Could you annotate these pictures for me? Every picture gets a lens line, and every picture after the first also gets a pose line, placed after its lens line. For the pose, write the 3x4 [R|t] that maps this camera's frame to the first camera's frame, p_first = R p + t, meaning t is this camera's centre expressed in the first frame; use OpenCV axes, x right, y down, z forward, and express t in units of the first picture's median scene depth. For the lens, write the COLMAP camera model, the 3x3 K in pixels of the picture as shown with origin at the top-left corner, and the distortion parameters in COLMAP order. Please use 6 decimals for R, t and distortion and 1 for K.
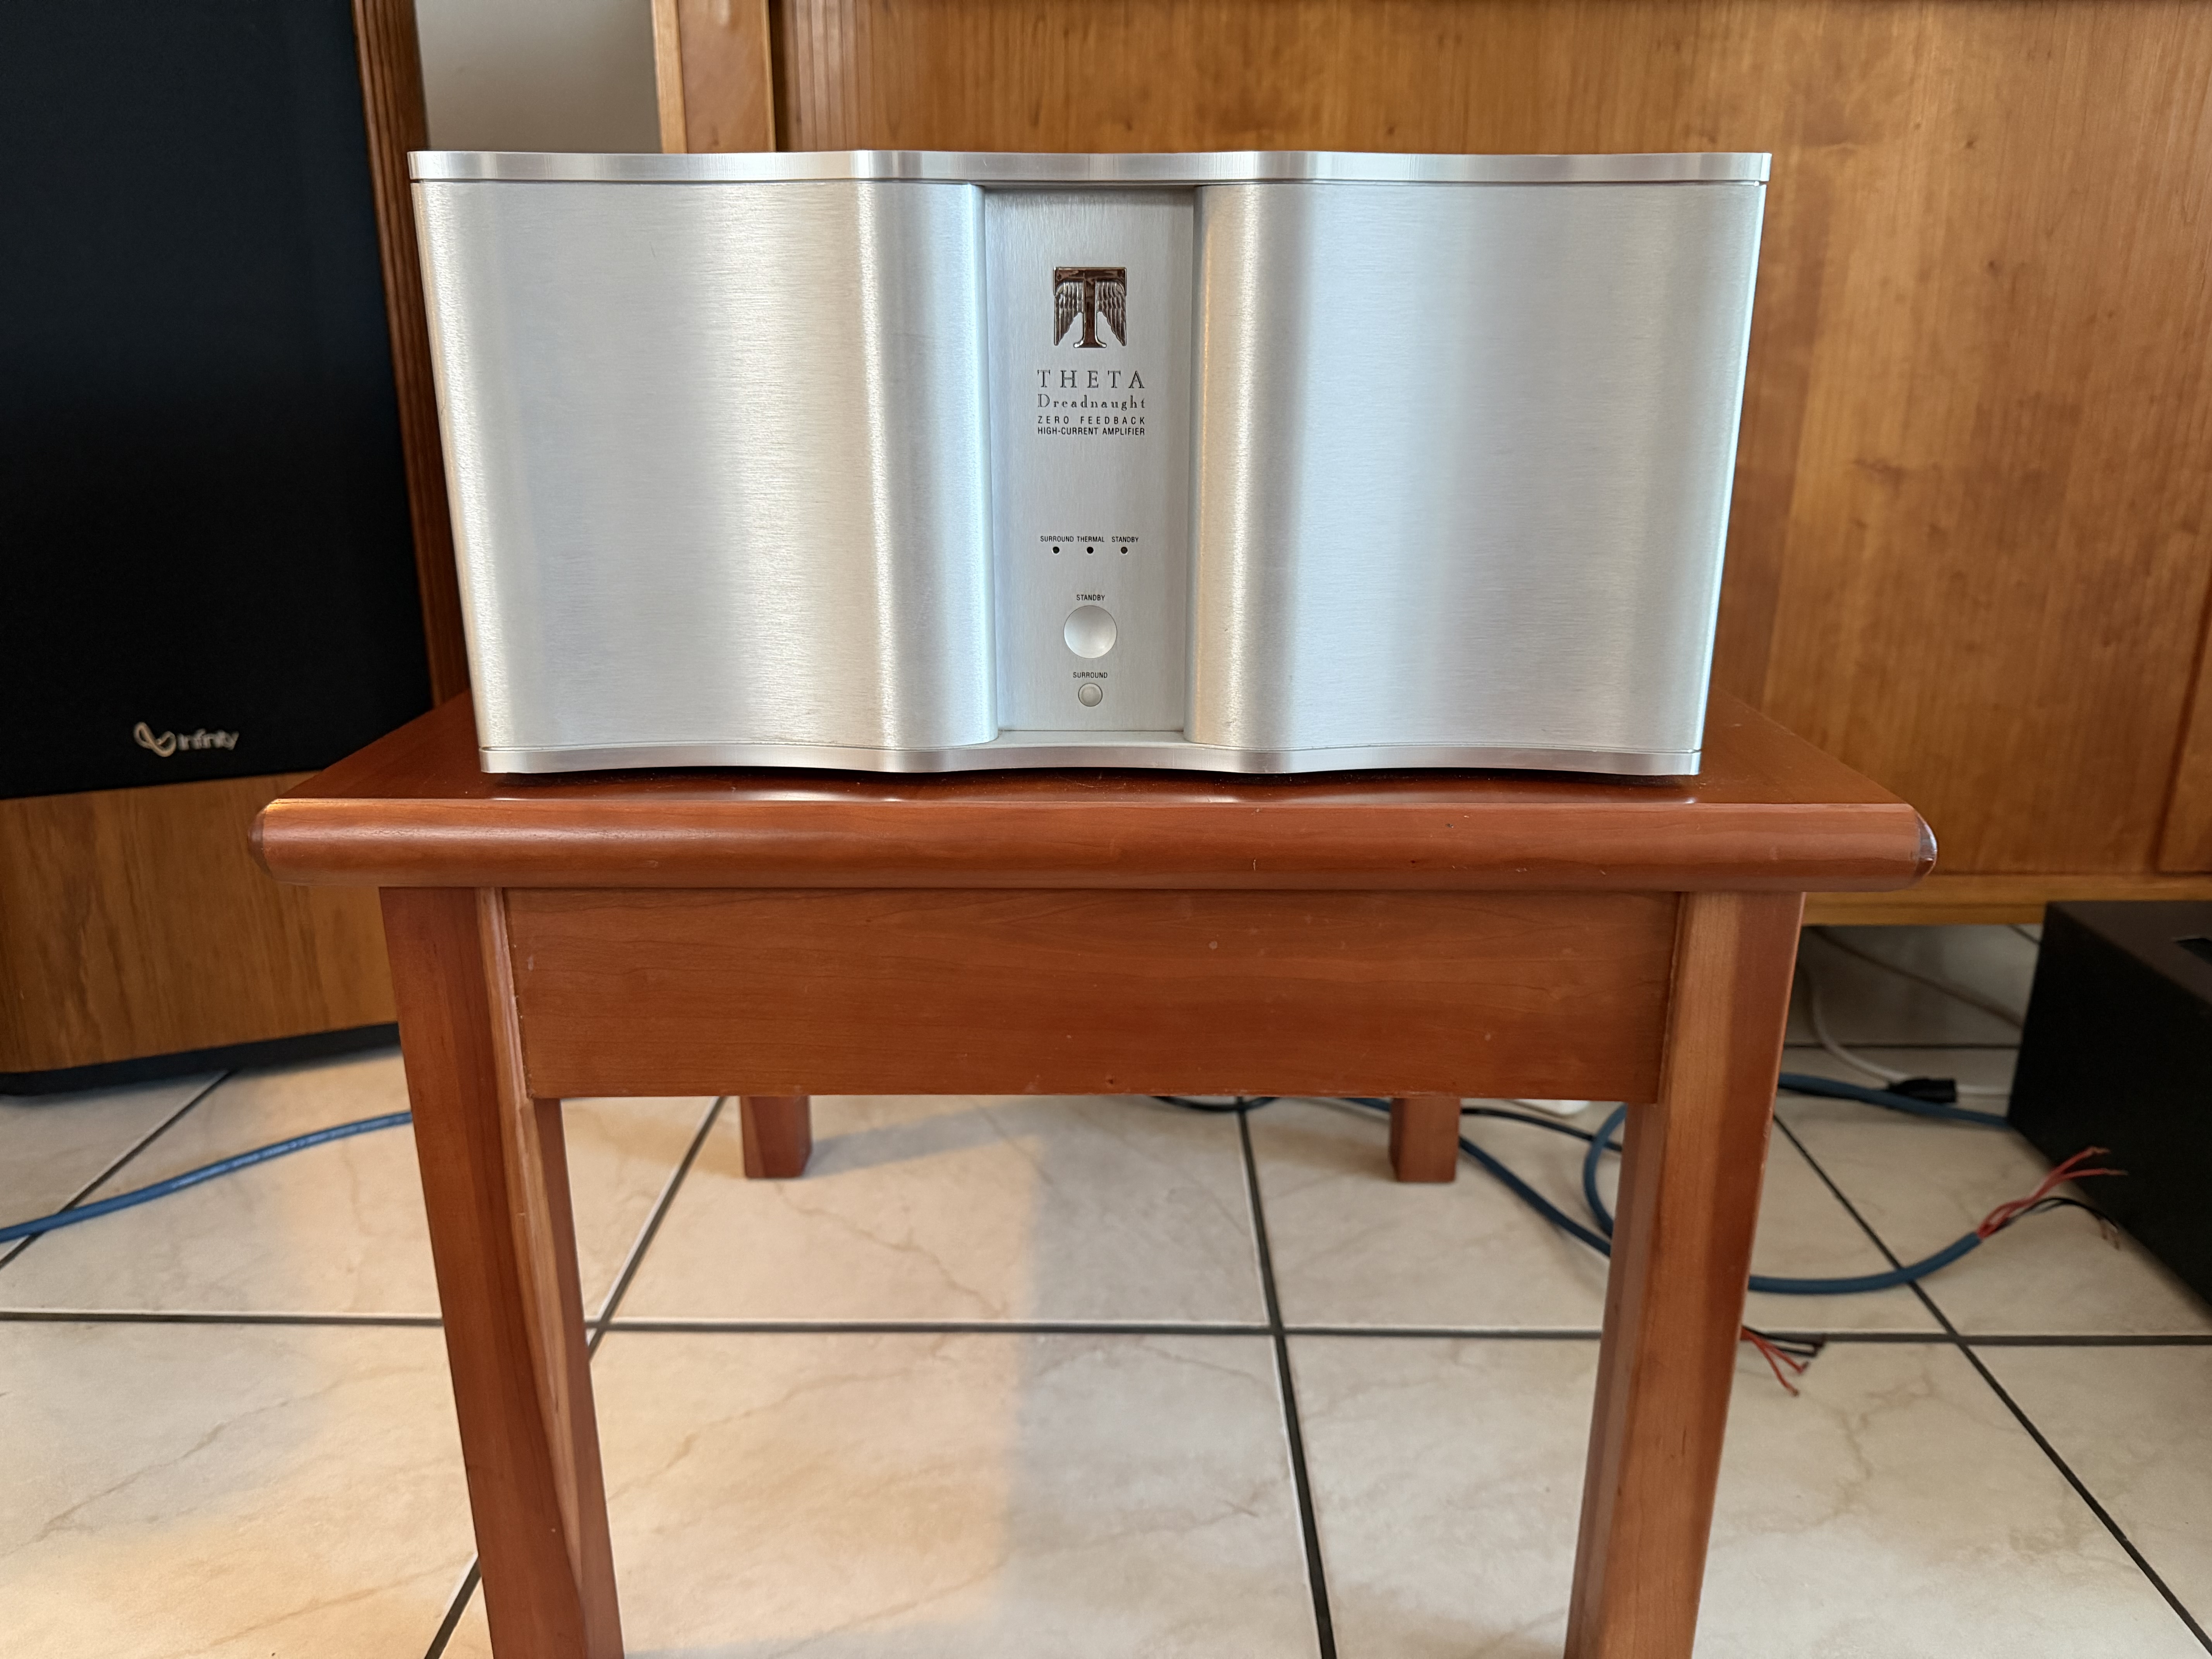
lens RADIAL K [[1590.8, 0, 1105.9], [0, 1590.8, 837.2], [0, 0, 1]] dist [0.008834, -0.020448]
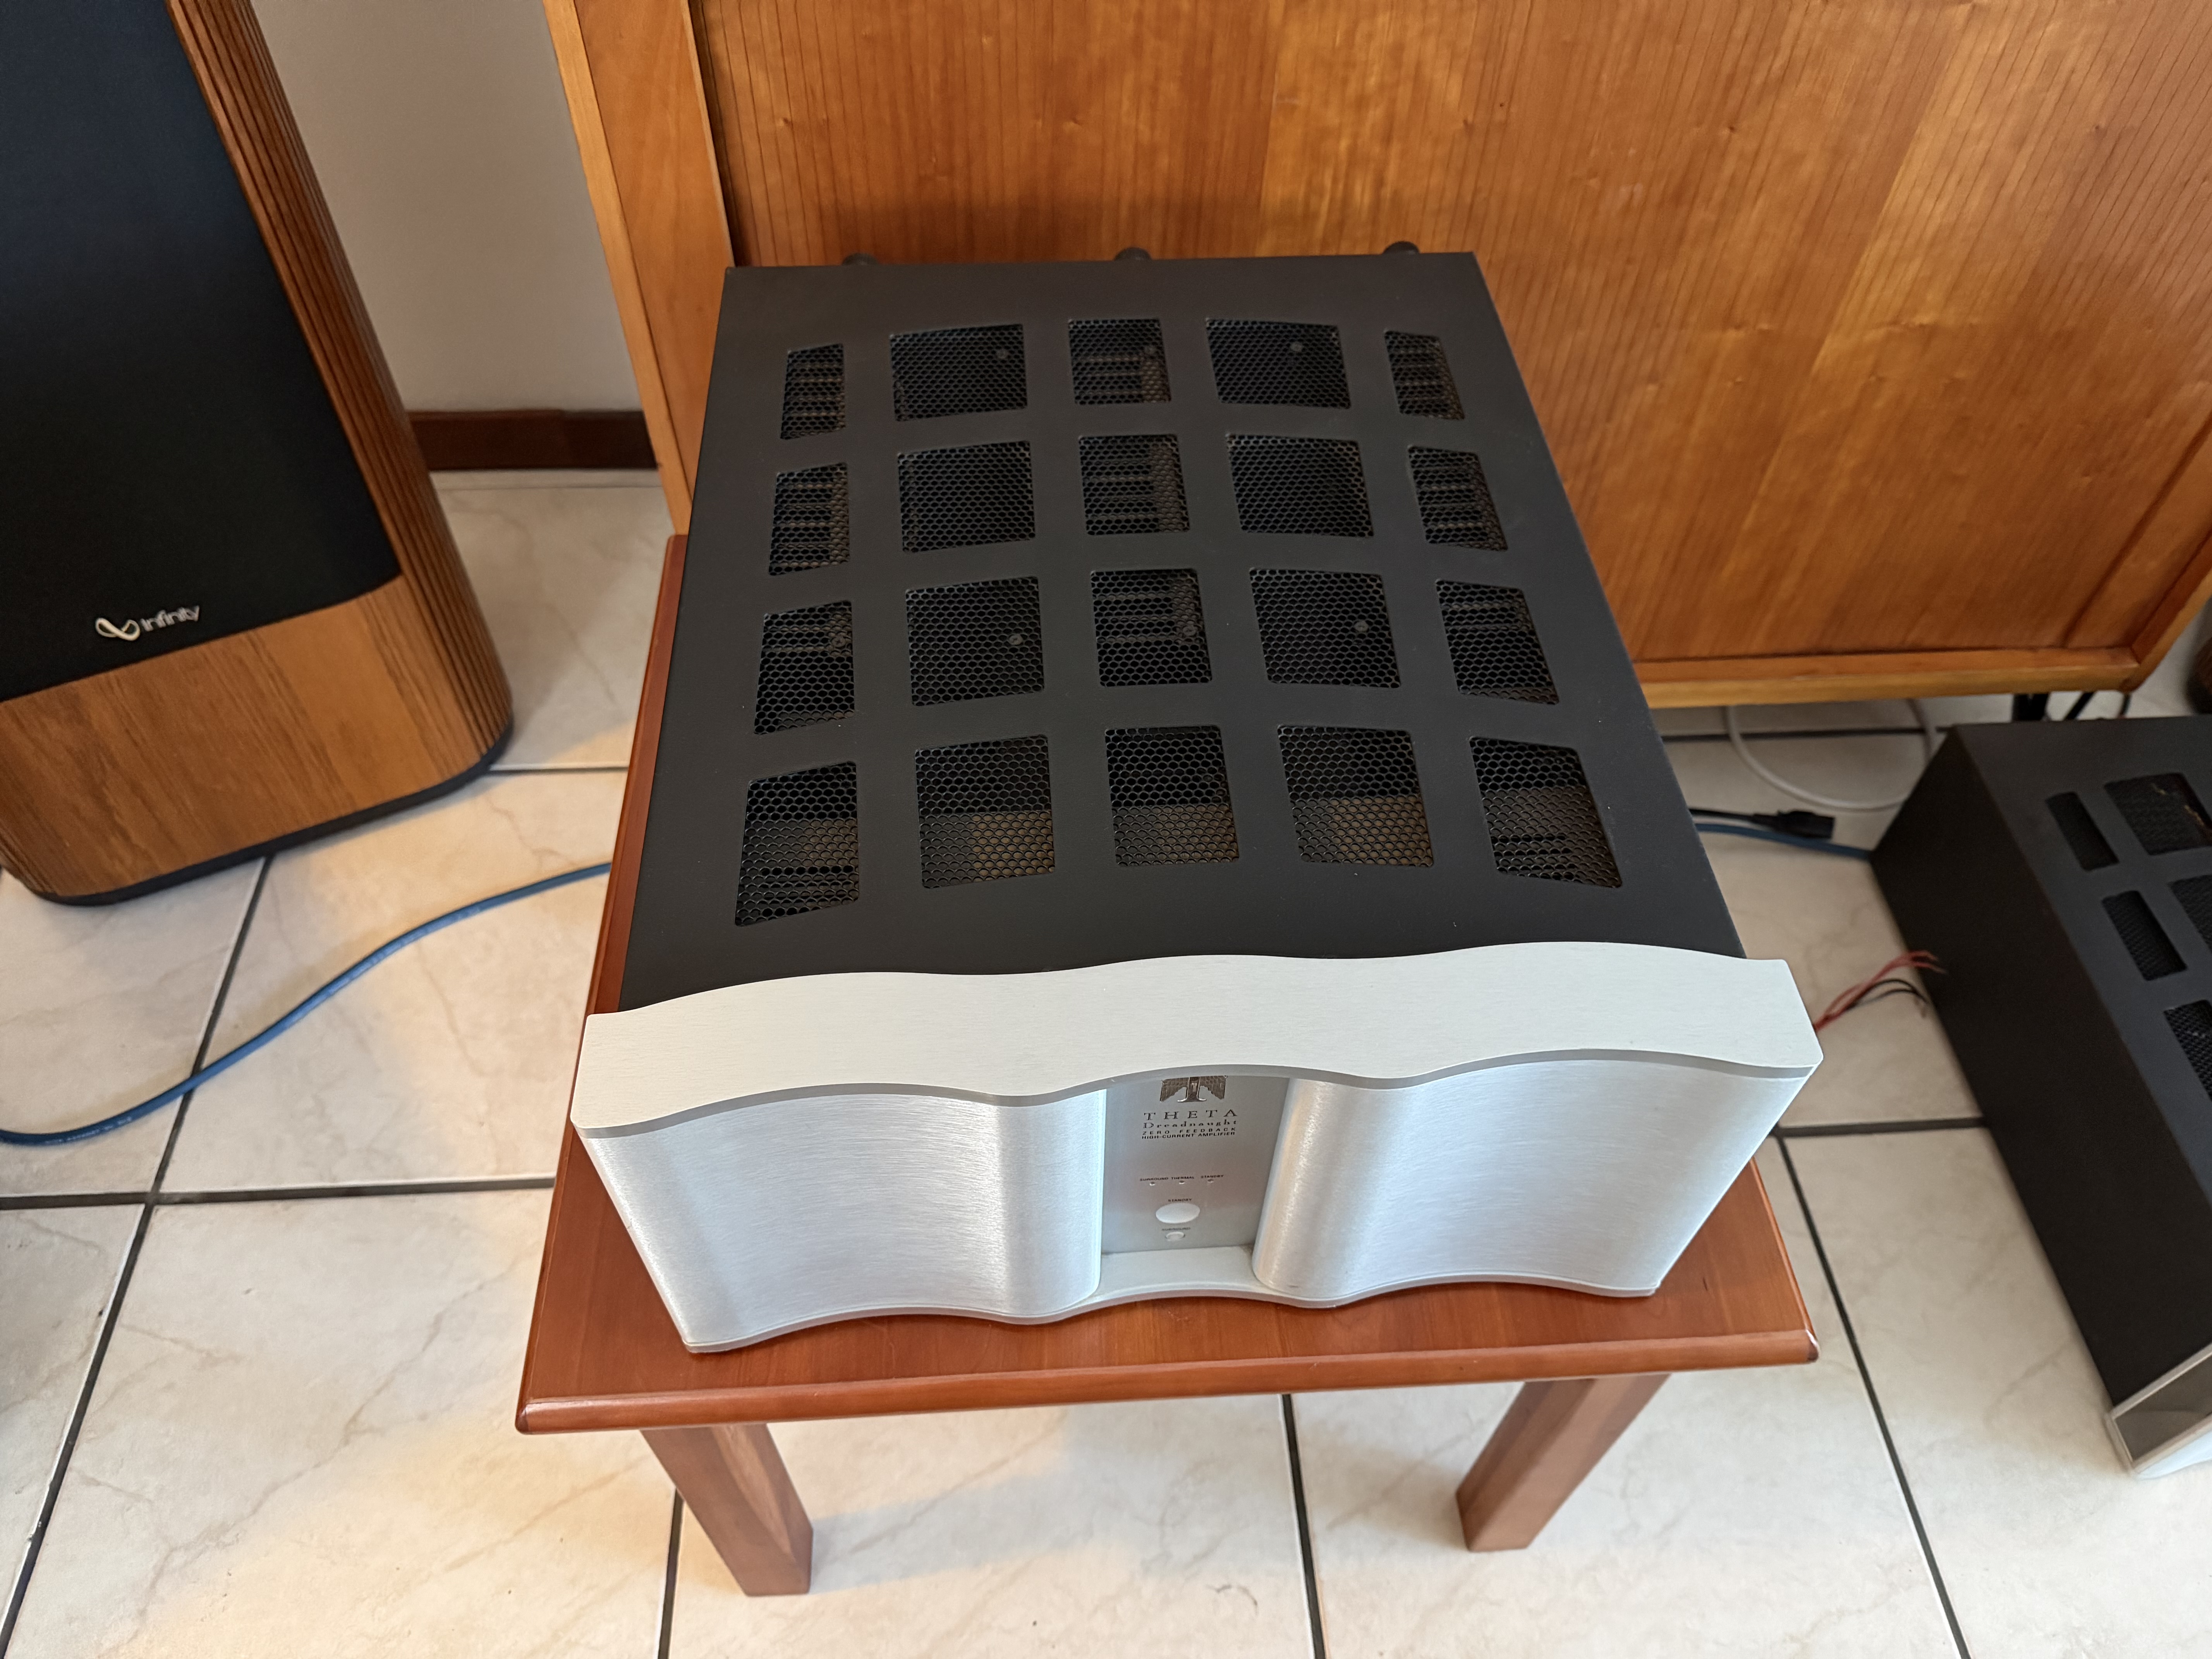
lens RADIAL K [[1590.8, 0, 1105.9], [0, 1590.8, 837.2], [0, 0, 1]] dist [0.008834, -0.020448]
pose [[0.997460, -0.043489, 0.056415, -0.062564], [0.005004, 0.832815, 0.553529, -0.539763], [-0.071056, -0.551840, 0.830917, 0.089073]]
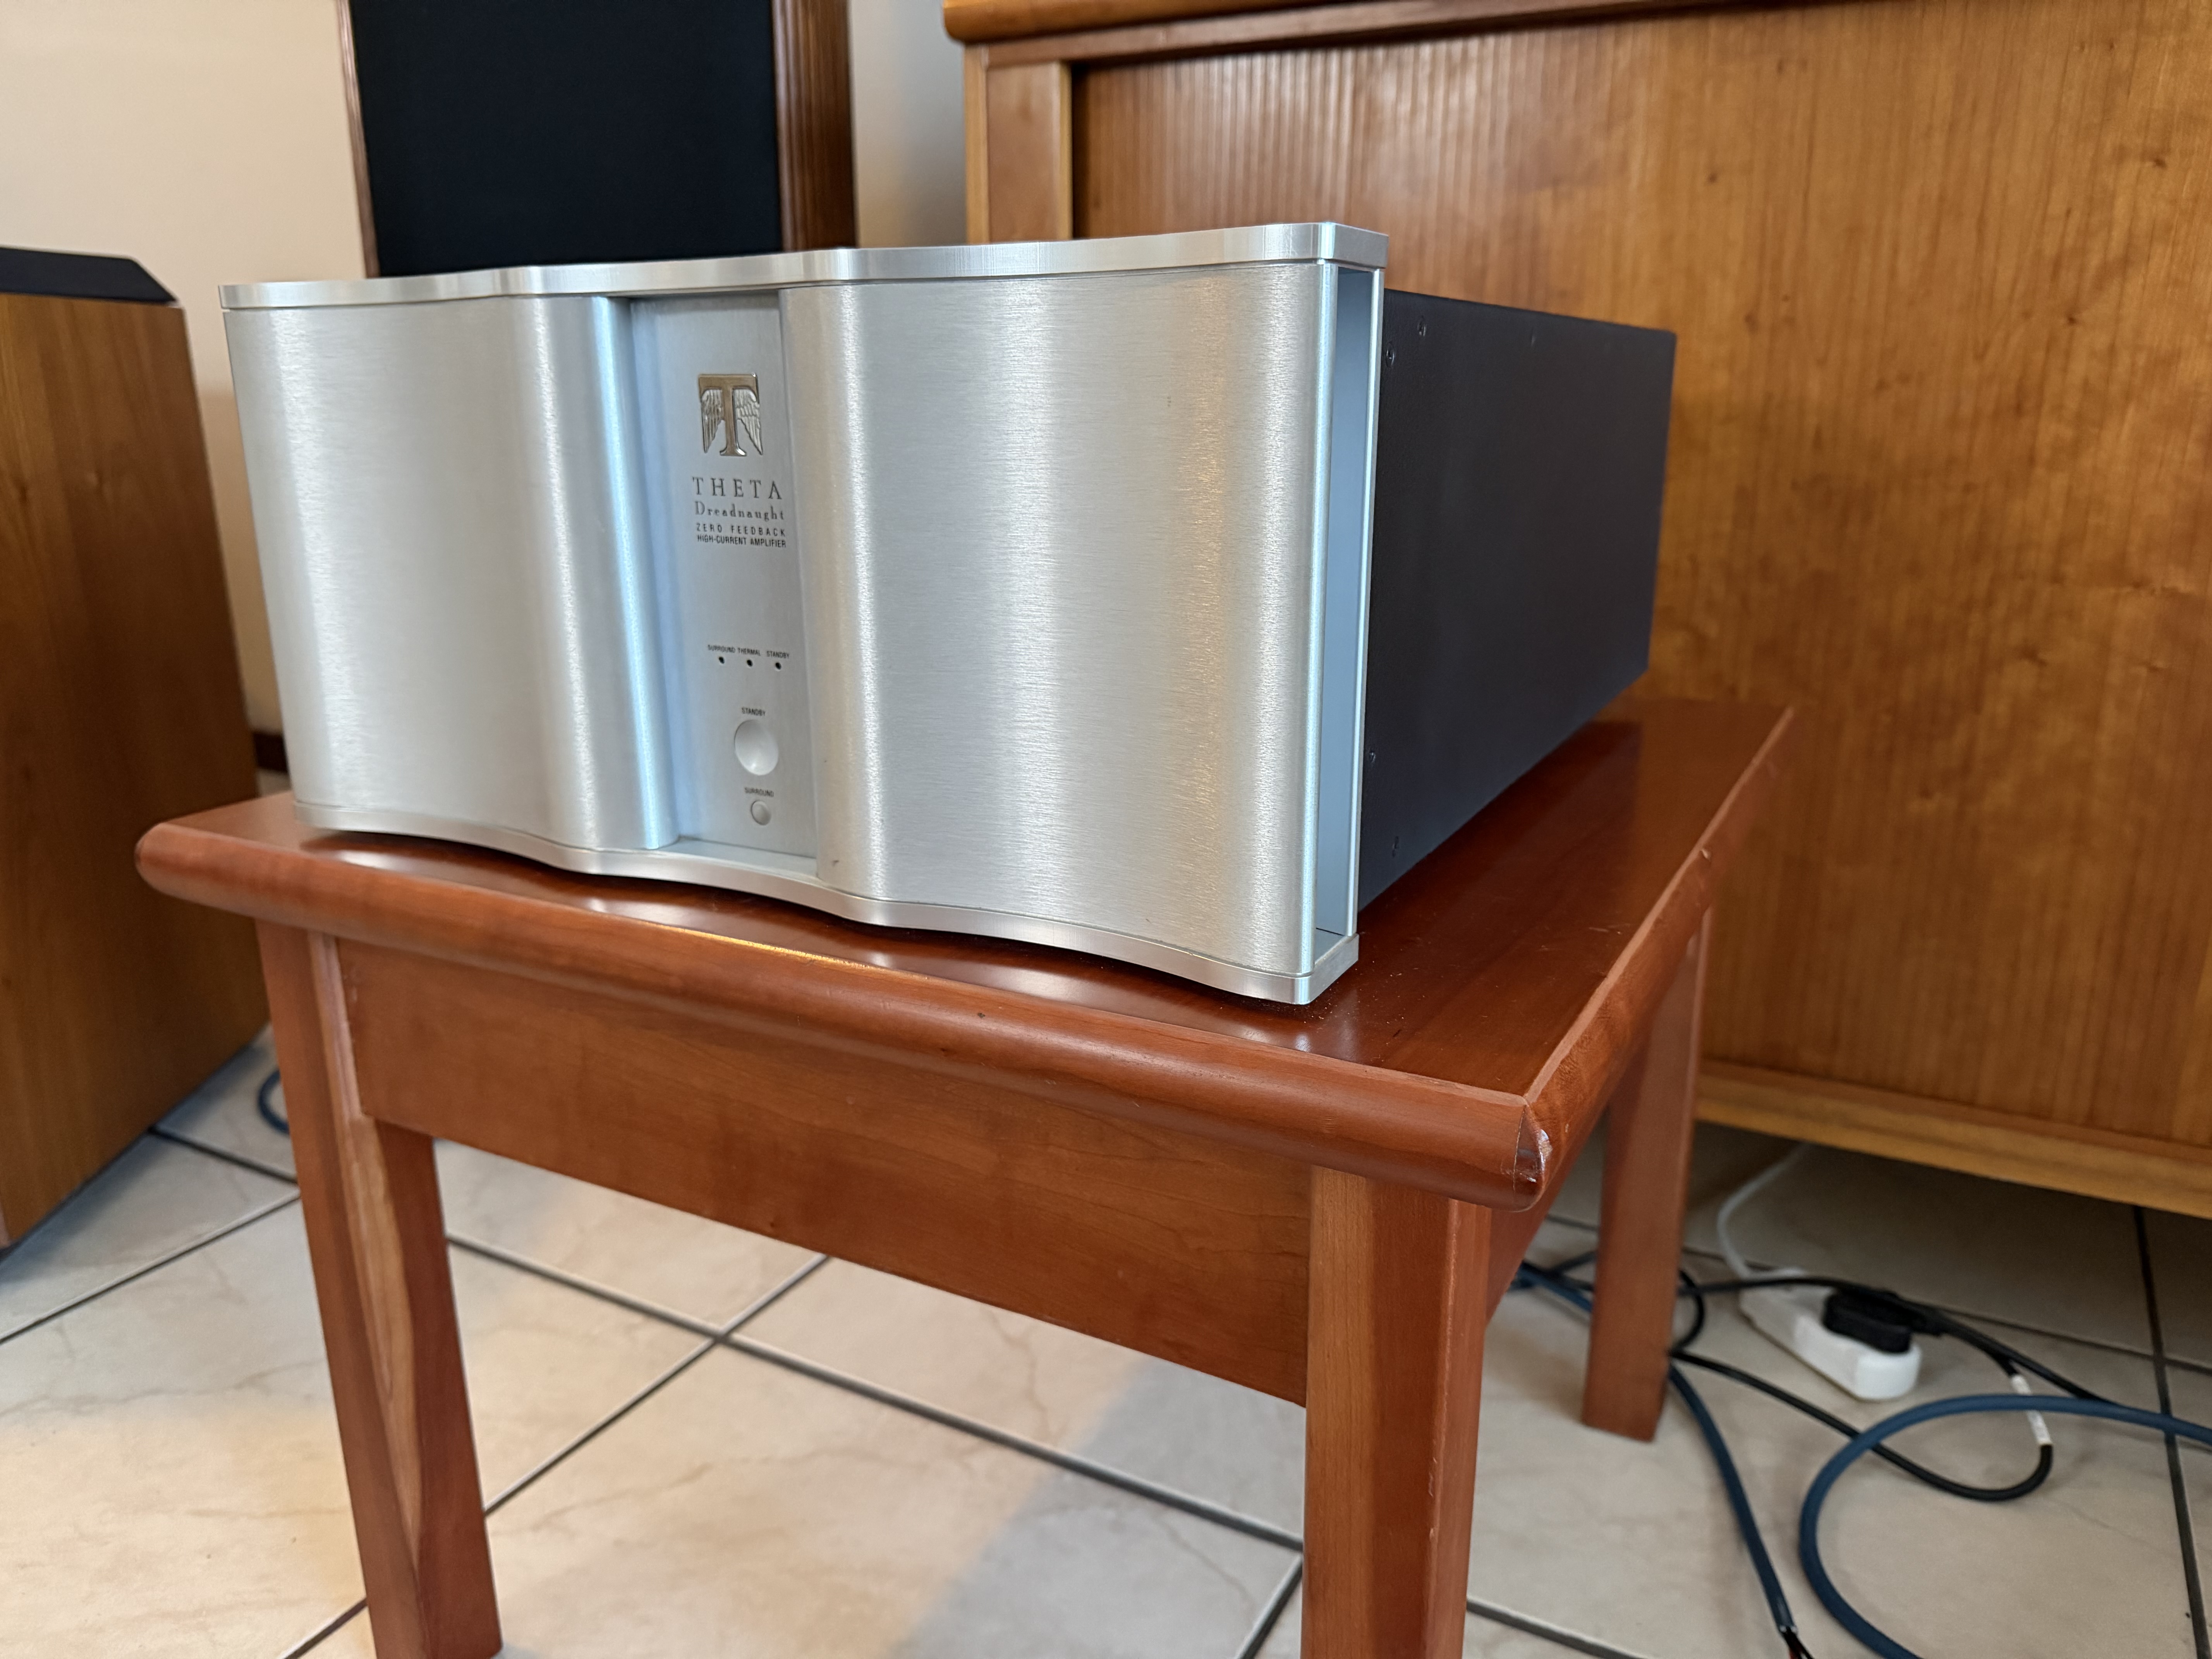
lens RADIAL K [[1607.5, 0, 1112.7], [0, 1607.5, 830.0], [0, 0, 1]] dist [-0.008659, 0.002330]
pose [[0.882382, 0.121482, -0.454581, 0.329174], [-0.138585, 0.990341, -0.004347, -0.055766], [0.449662, 0.066834, 0.890695, 0.127991]]
